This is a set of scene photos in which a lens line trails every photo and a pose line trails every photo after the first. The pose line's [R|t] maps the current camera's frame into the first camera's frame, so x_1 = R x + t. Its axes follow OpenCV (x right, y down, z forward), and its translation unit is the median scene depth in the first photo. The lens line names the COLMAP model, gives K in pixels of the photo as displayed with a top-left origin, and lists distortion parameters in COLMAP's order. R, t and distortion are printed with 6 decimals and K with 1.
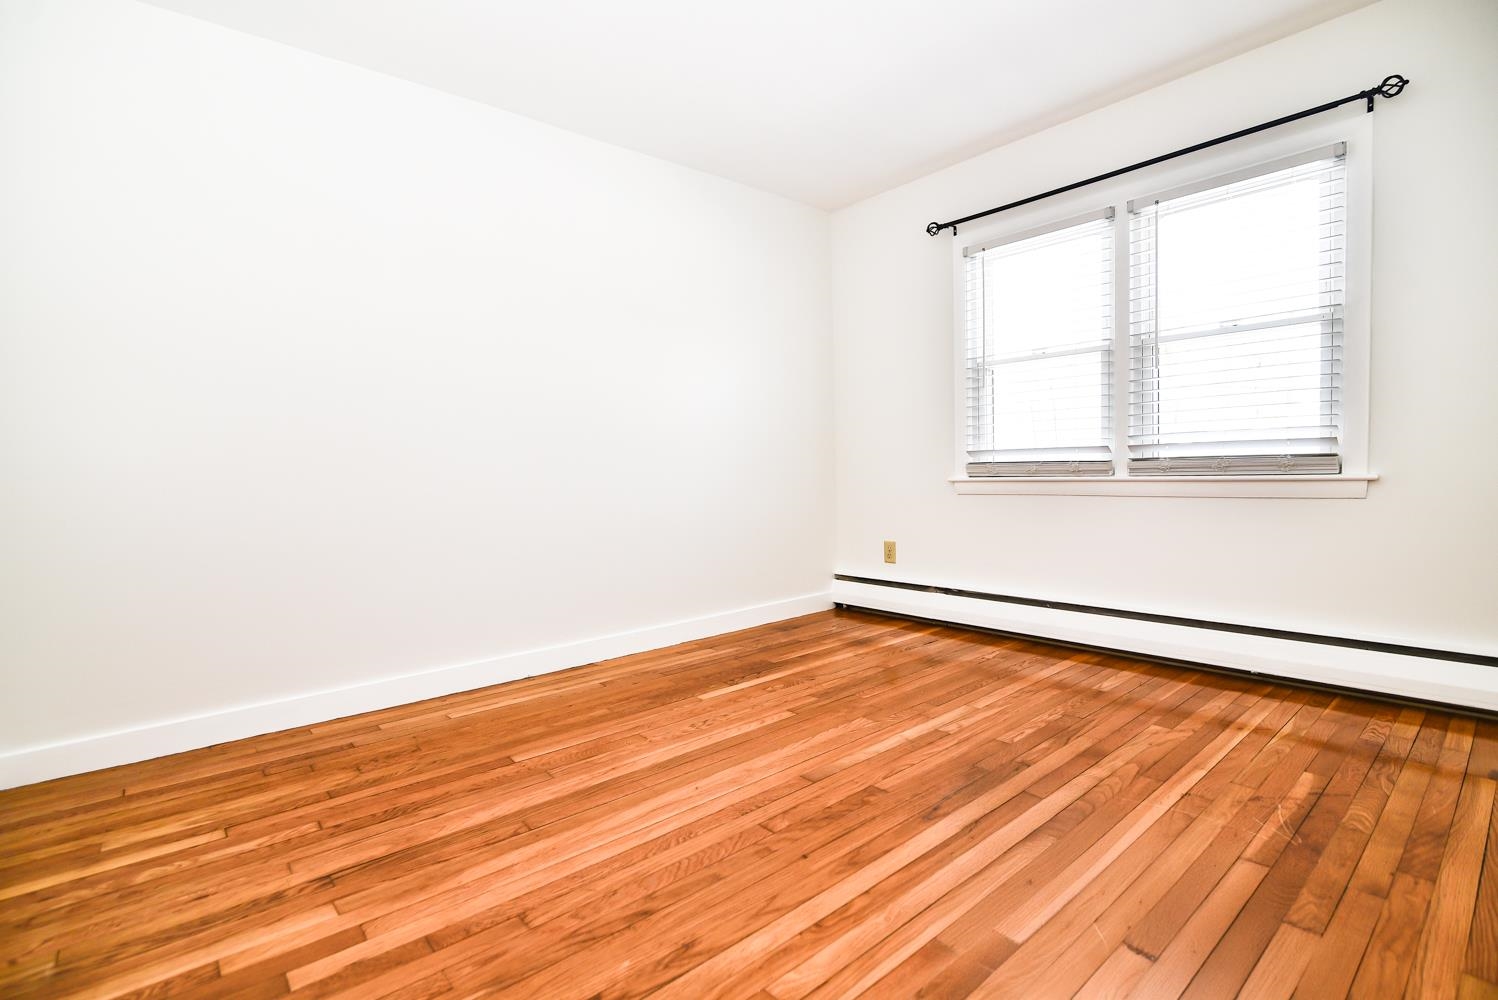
lens RADIAL K [[716.0, 0, 747.0], [0, 716.0, 497.3], [0, 0, 1]] dist [-0.017794, 0.000379]
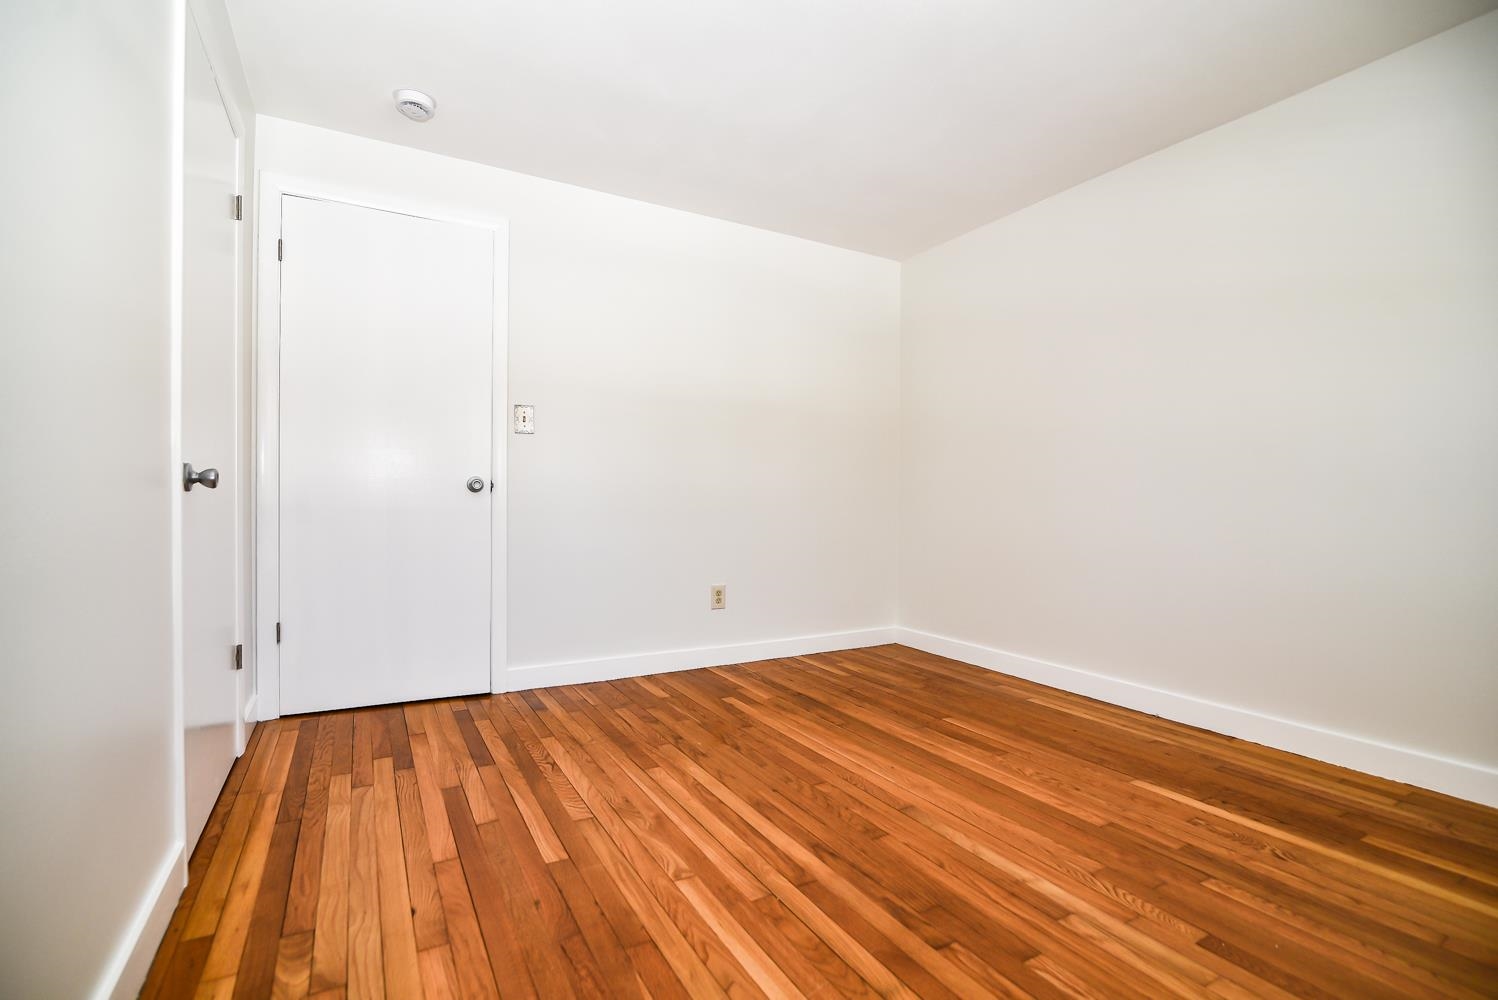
lens RADIAL K [[685.8, 0, 744.5], [0, 685.8, 506.3], [0, 0, 1]] dist [-0.018853, -0.000284]
pose [[-0.197864, 0.037949, -0.979495, 0.895103], [-0.046336, 0.997771, 0.048018, -0.068858], [0.979134, 0.054887, -0.195665, 0.767224]]
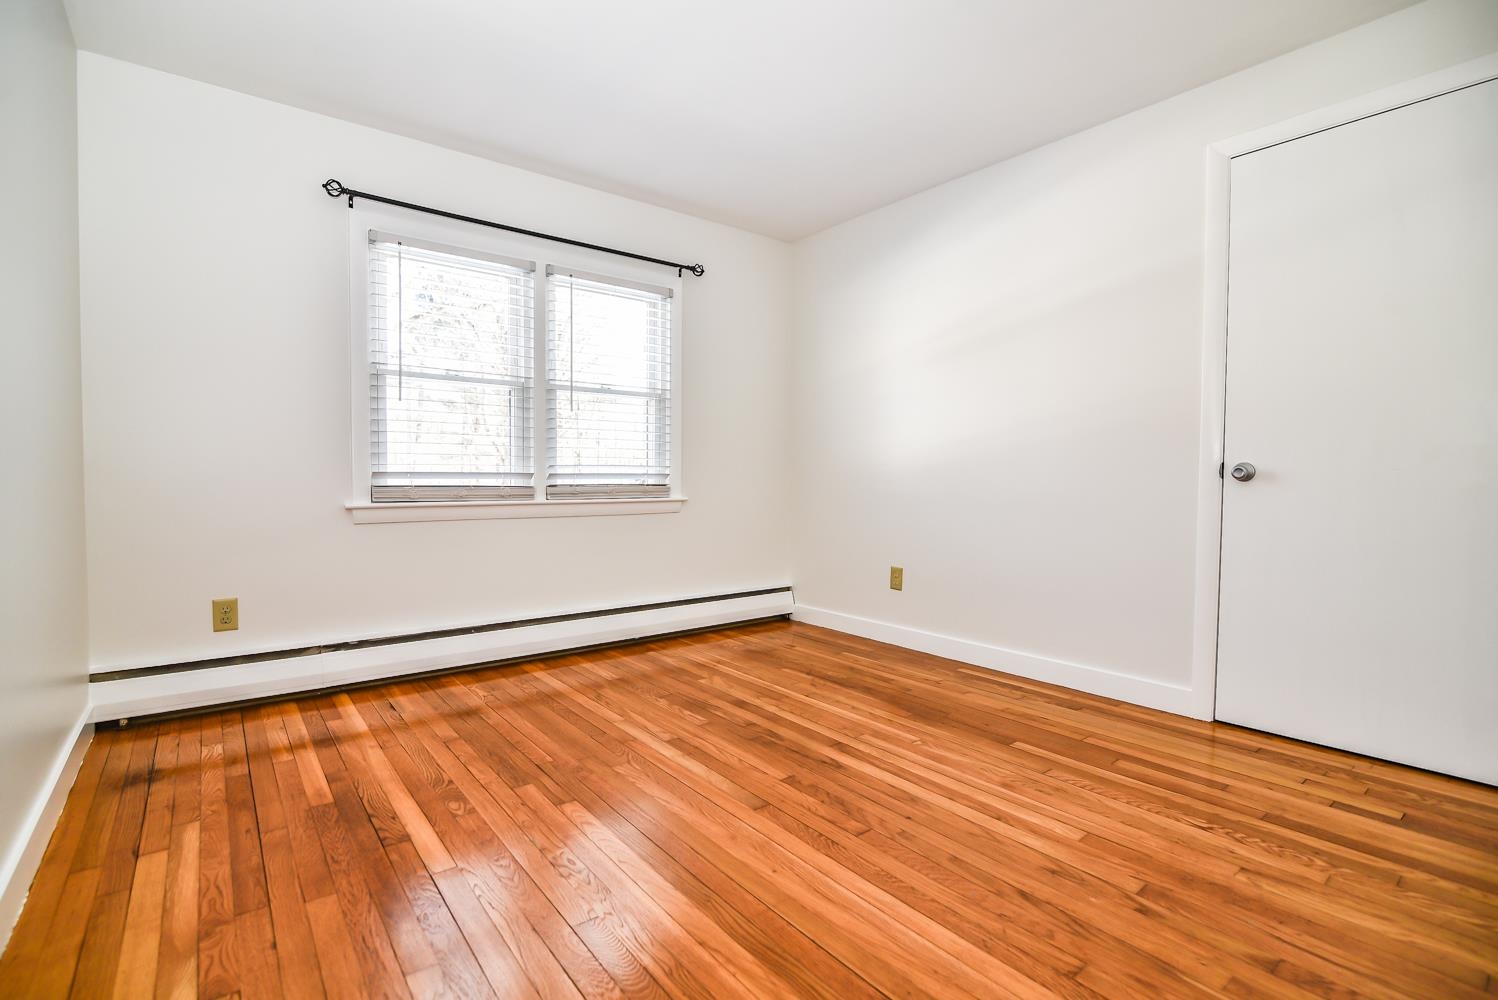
lens RADIAL K [[686.0, 0, 744.9], [0, 686.0, 502.1], [0, 0, 1]] dist [-0.018769, 0.000443]
pose [[0.045644, -0.011682, 0.998889, -0.702737], [0.037026, 0.999264, 0.009994, -0.031890], [-0.998271, 0.036529, 0.046043, 0.787783]]
